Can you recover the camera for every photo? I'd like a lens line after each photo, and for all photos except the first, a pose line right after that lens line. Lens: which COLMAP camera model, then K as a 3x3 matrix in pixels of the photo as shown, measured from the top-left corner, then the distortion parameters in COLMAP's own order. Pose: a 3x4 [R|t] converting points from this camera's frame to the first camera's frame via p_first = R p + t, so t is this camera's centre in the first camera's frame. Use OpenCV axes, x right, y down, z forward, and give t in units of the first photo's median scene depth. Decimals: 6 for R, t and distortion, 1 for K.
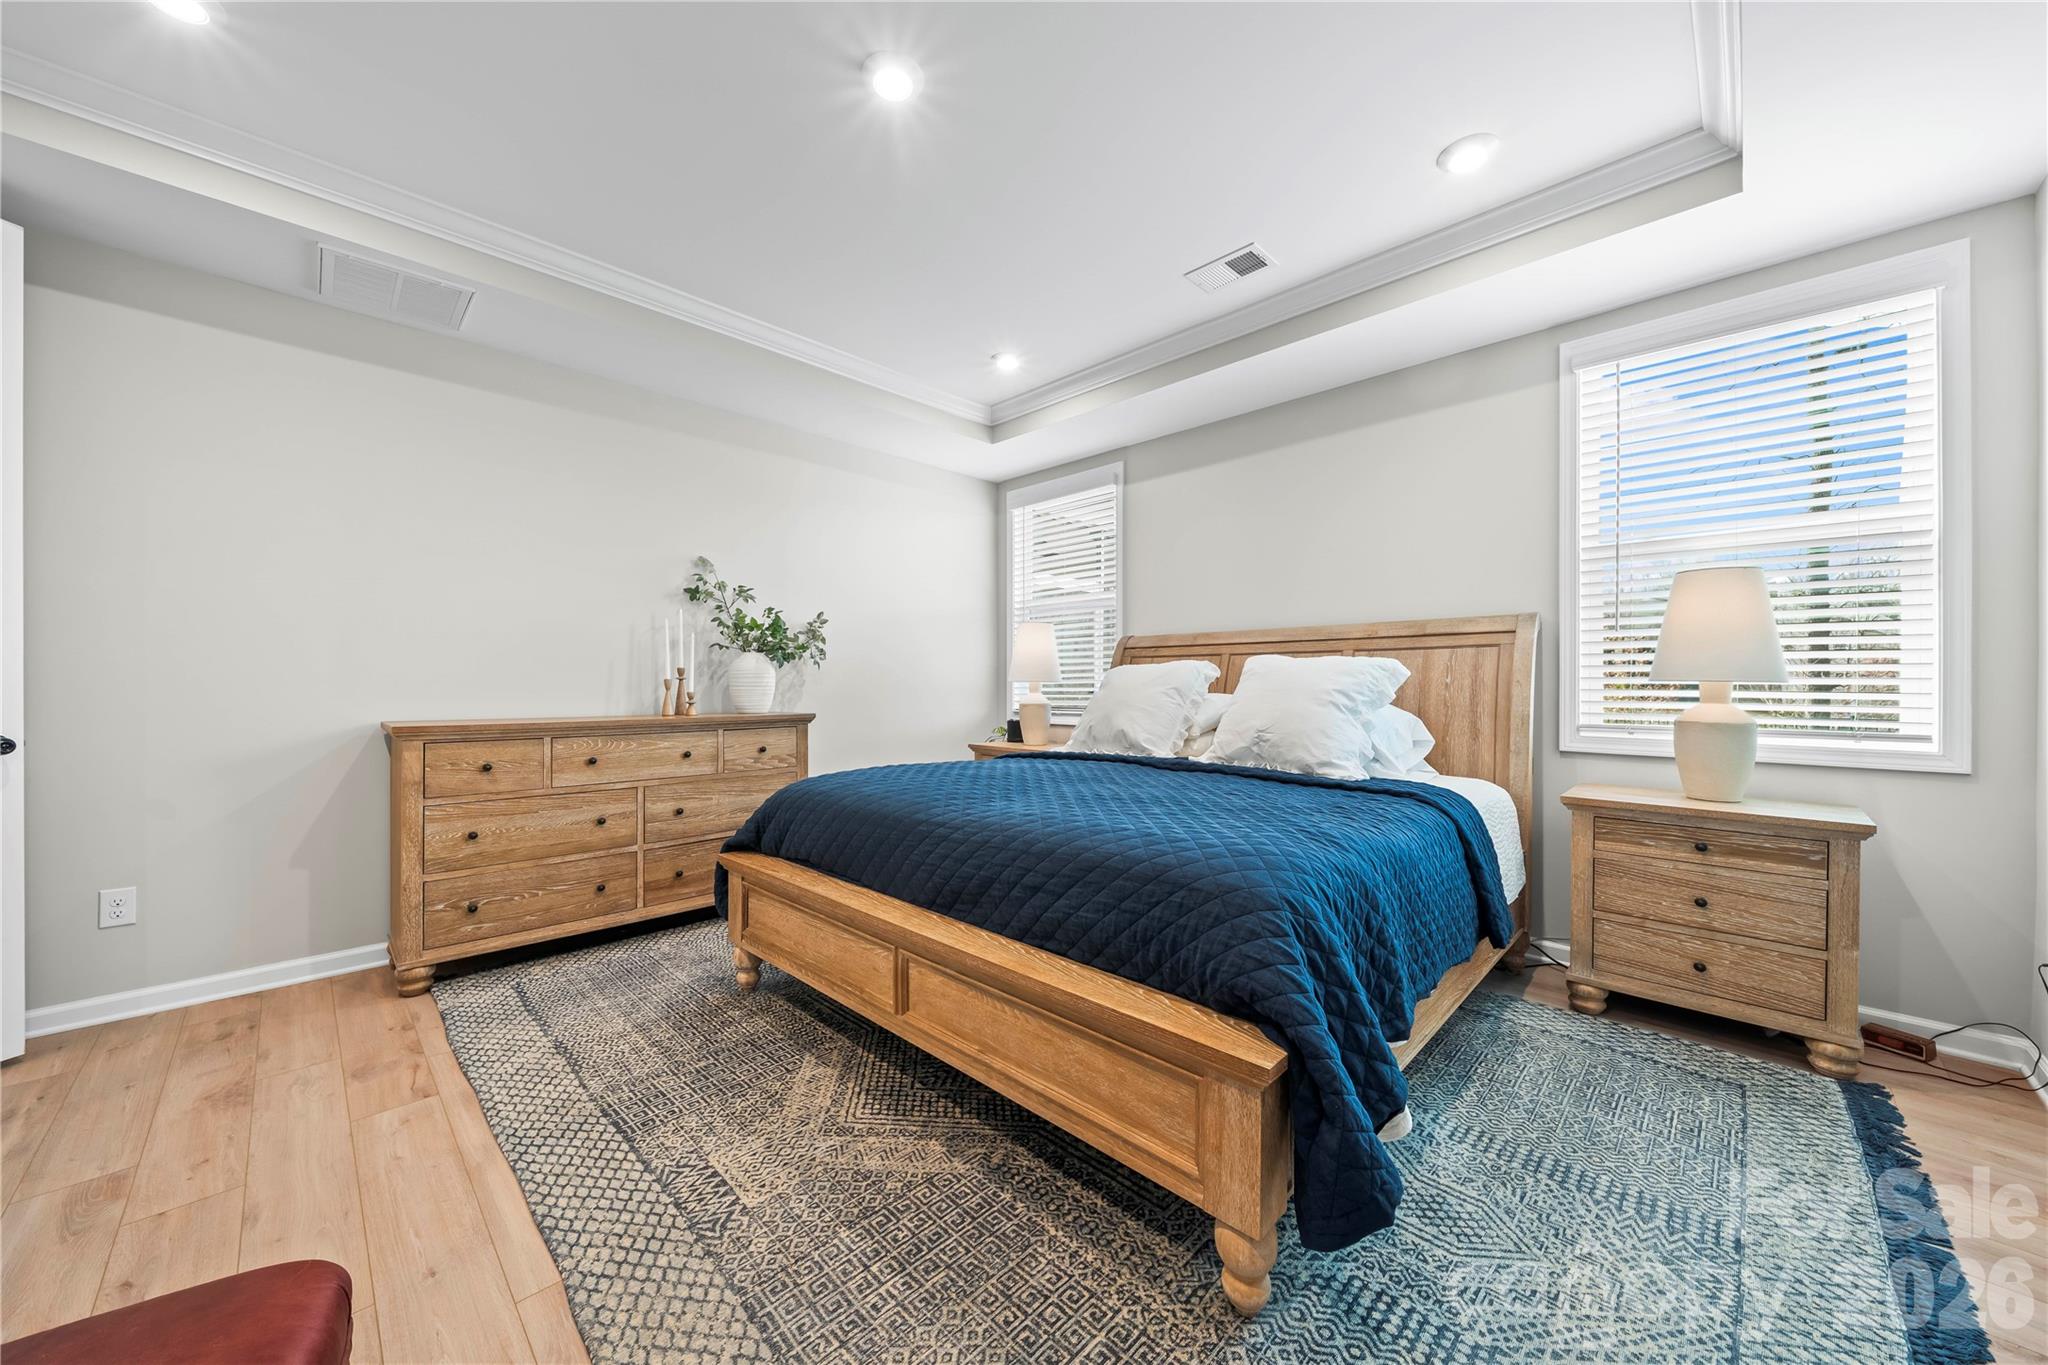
lens RADIAL K [[769.8, 0, 1024.0], [0, 769.8, 682.5], [0, 0, 1]] dist [-0.001215, -0.000098]
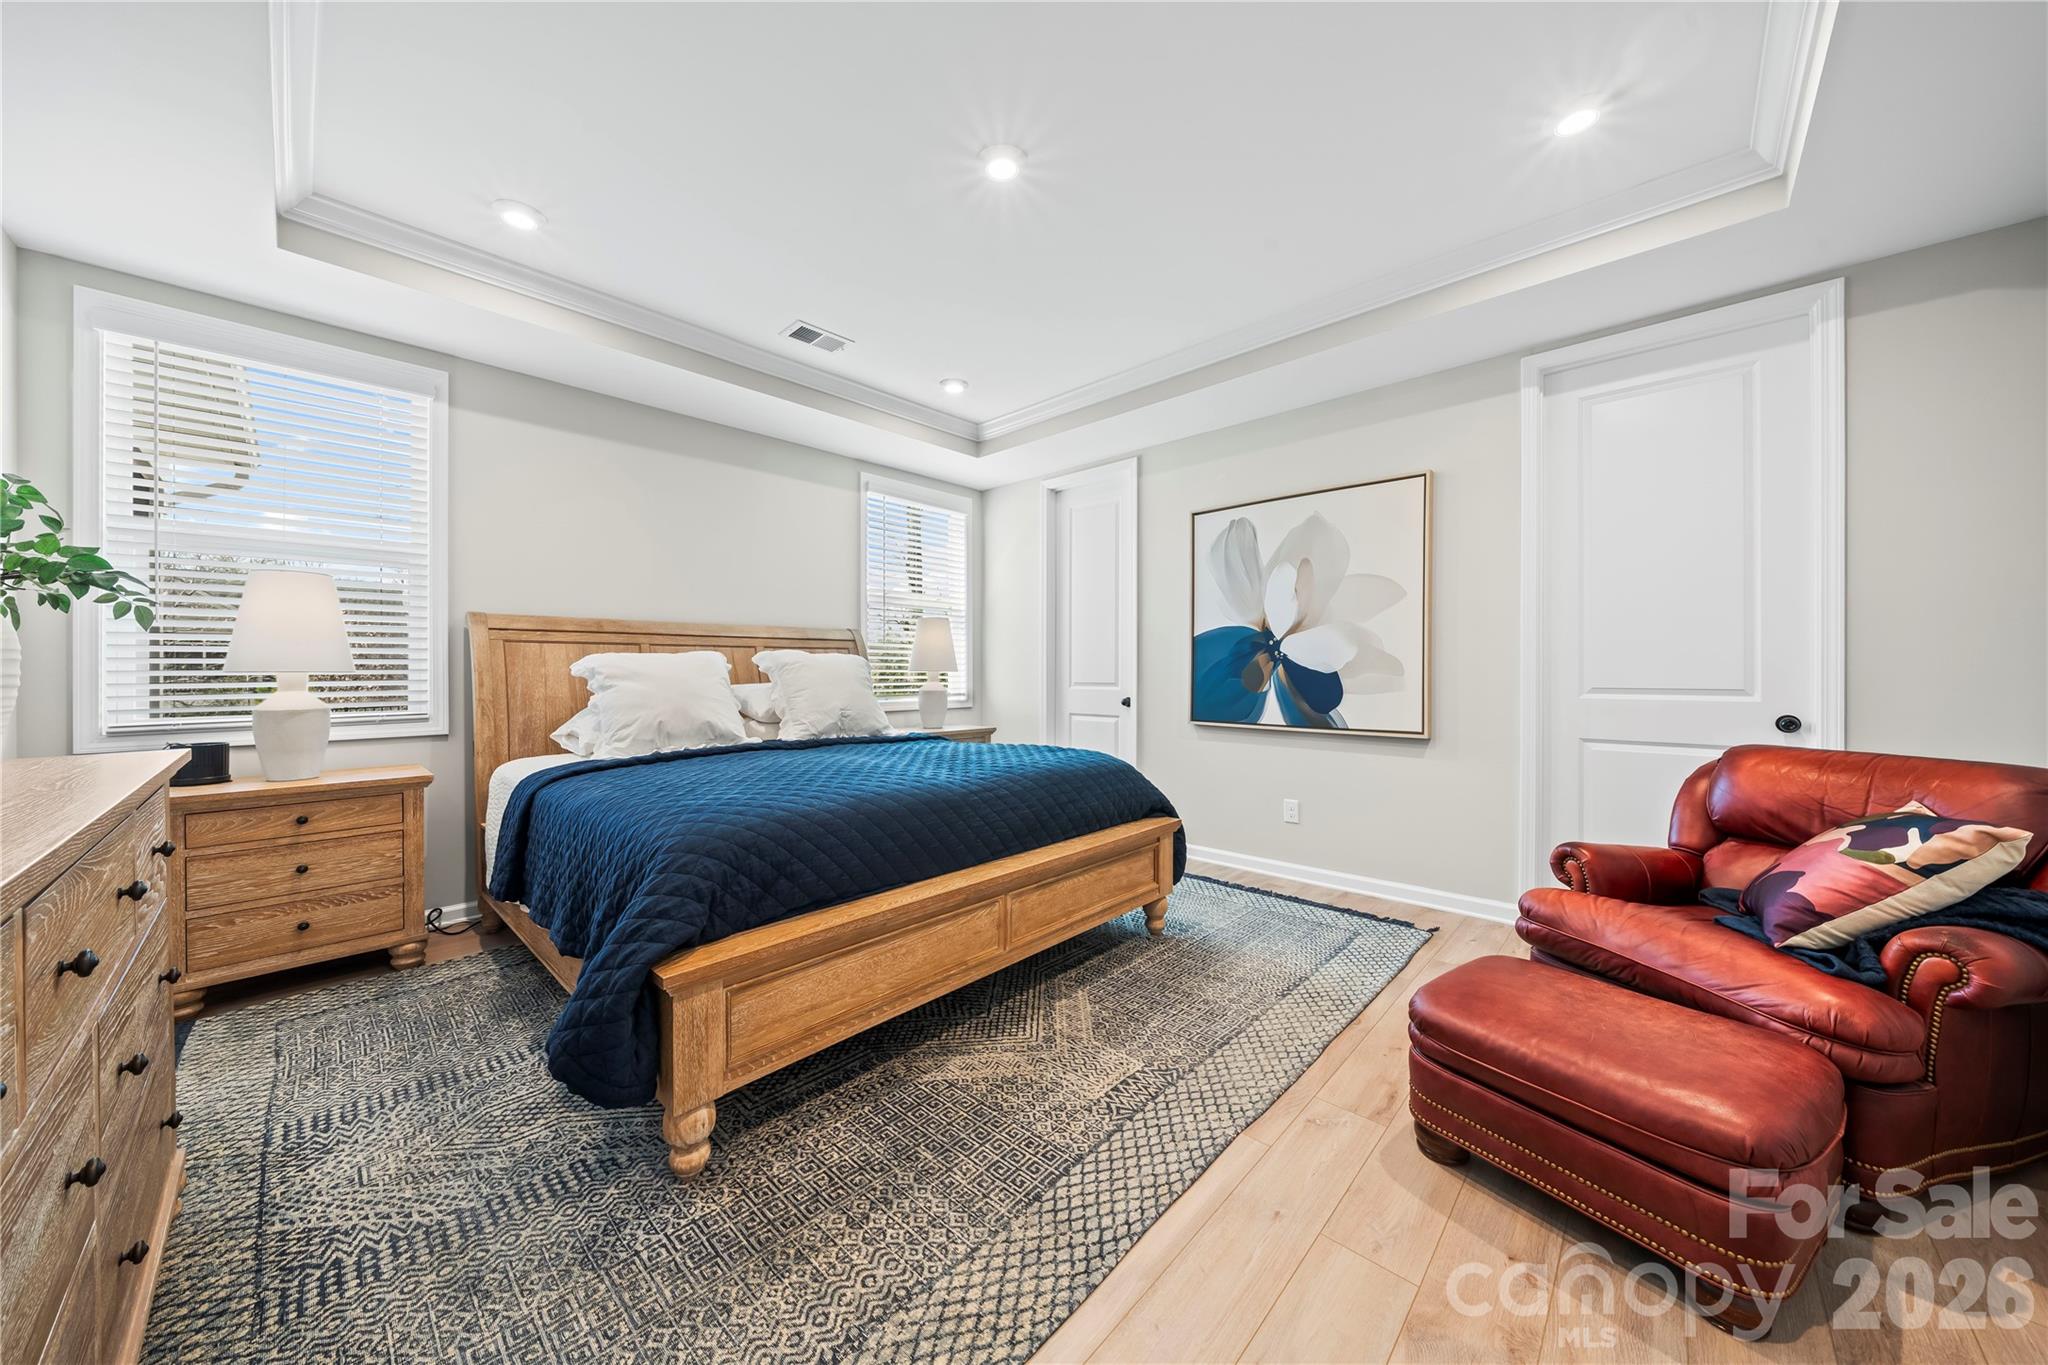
lens RADIAL K [[739.2, 0, 1028.0], [0, 739.2, 668.6], [0, 0, 1]] dist [-0.001106, -0.000061]
pose [[-0.086267, 0.002198, 0.996270, -1.179946], [0.000344, 0.999998, -0.002176, -0.004921], [-0.996272, 0.000155, -0.086267, 0.952256]]
